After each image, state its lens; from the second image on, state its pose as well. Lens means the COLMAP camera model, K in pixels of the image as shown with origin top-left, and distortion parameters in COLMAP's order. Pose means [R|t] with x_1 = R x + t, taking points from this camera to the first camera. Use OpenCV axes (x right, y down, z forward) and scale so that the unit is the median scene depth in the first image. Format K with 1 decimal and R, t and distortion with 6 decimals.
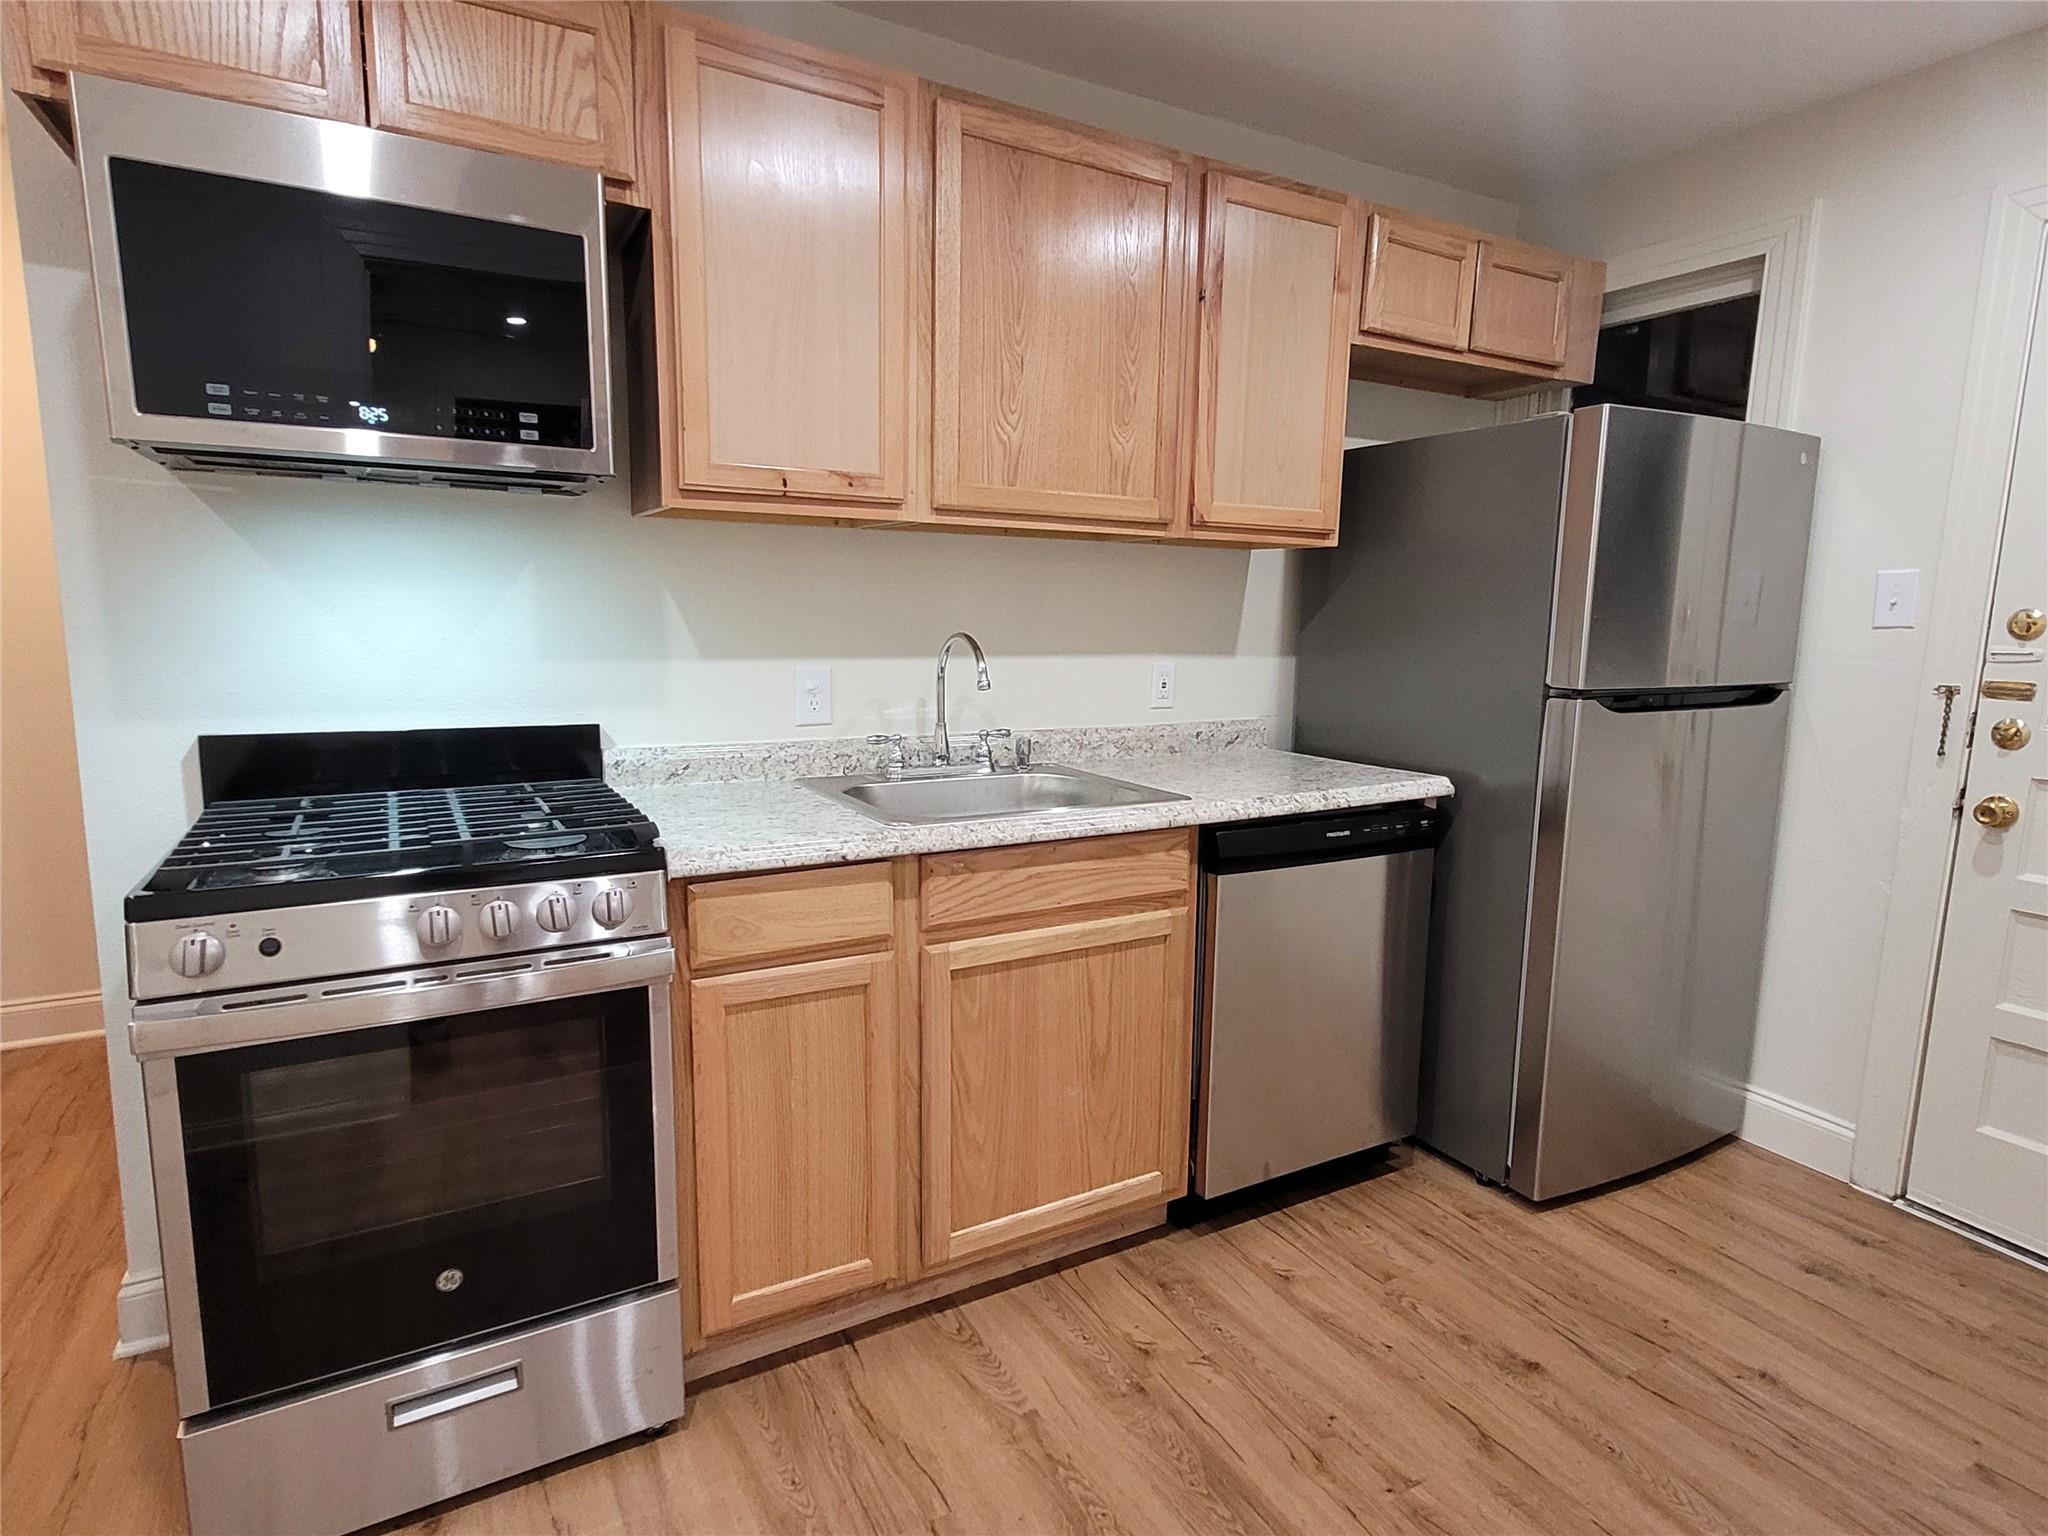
lens RADIAL K [[1087.6, 0, 1024.0], [0, 1087.6, 768.0], [0, 0, 1]] dist [0.007921, 0.001286]
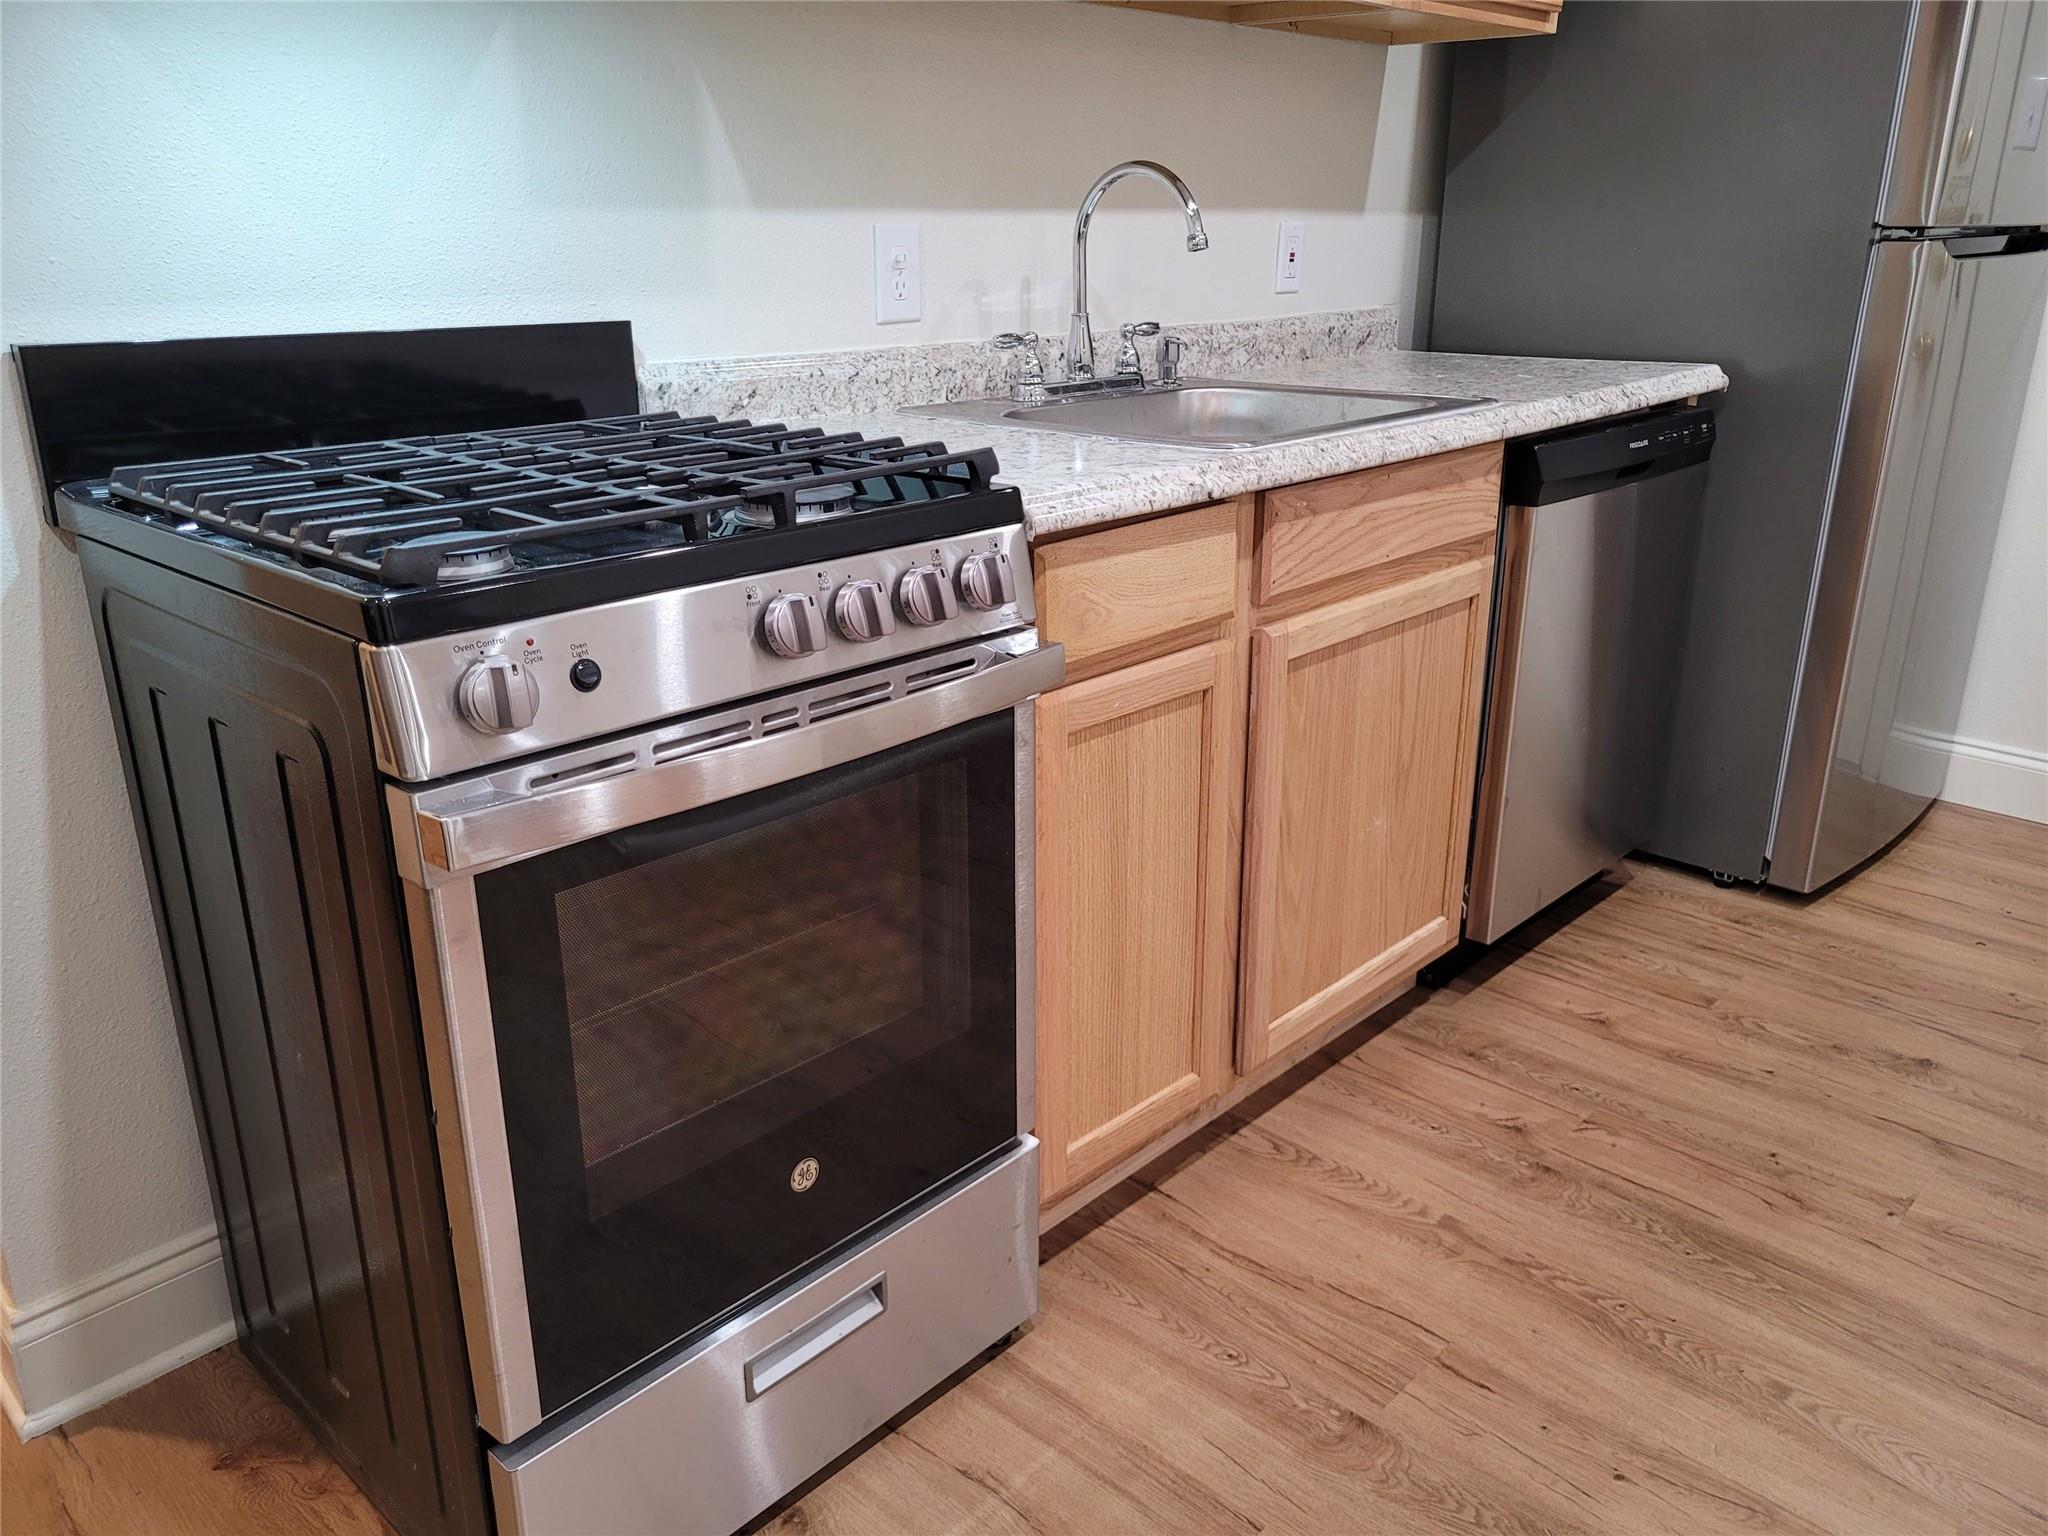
lens RADIAL K [[1554.0, 0, 983.7], [0, 1554.0, 764.6], [0, 0, 1]] dist [0.022781, 0.000839]
pose [[0.956609, -0.112337, 0.268847, -0.480352], [0.058933, 0.978216, 0.199050, 0.039499], [-0.285351, -0.174569, 0.942391, 0.105964]]
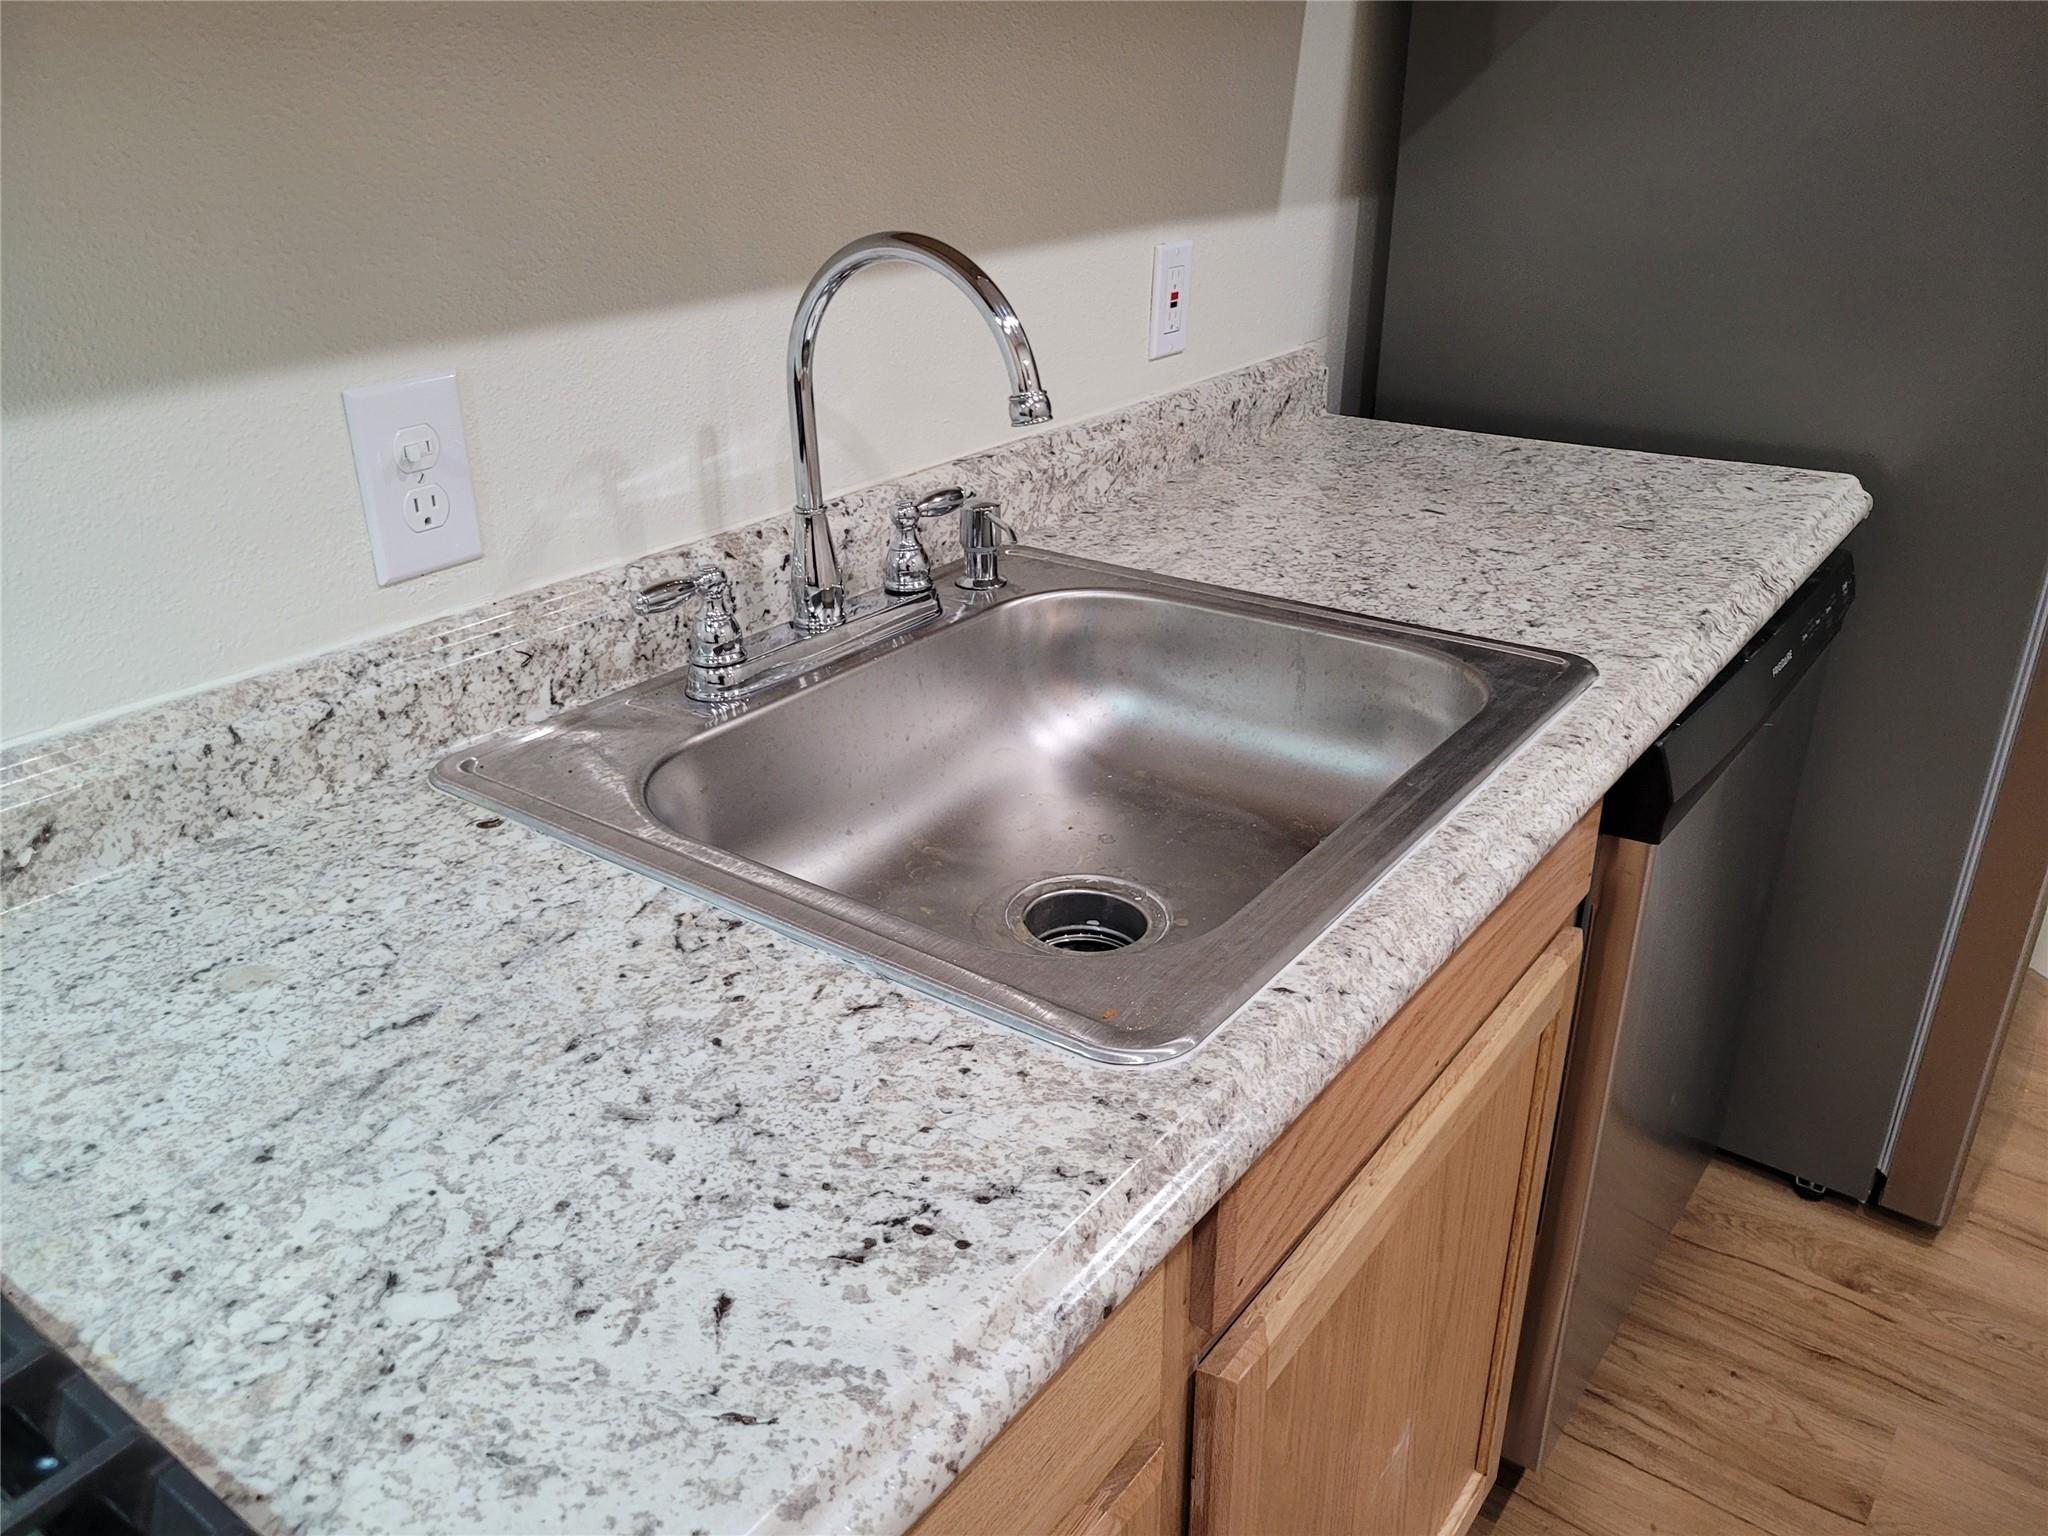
lens RADIAL K [[1554.0, 0, 983.7], [0, 1554.0, 764.6], [0, 0, 1]] dist [0.022781, 0.000839]
pose [[0.916158, -0.189244, 0.353328, -0.249288], [0.081211, 0.950879, 0.298719, -0.122992], [-0.392503, -0.244980, 0.886525, 0.613401]]
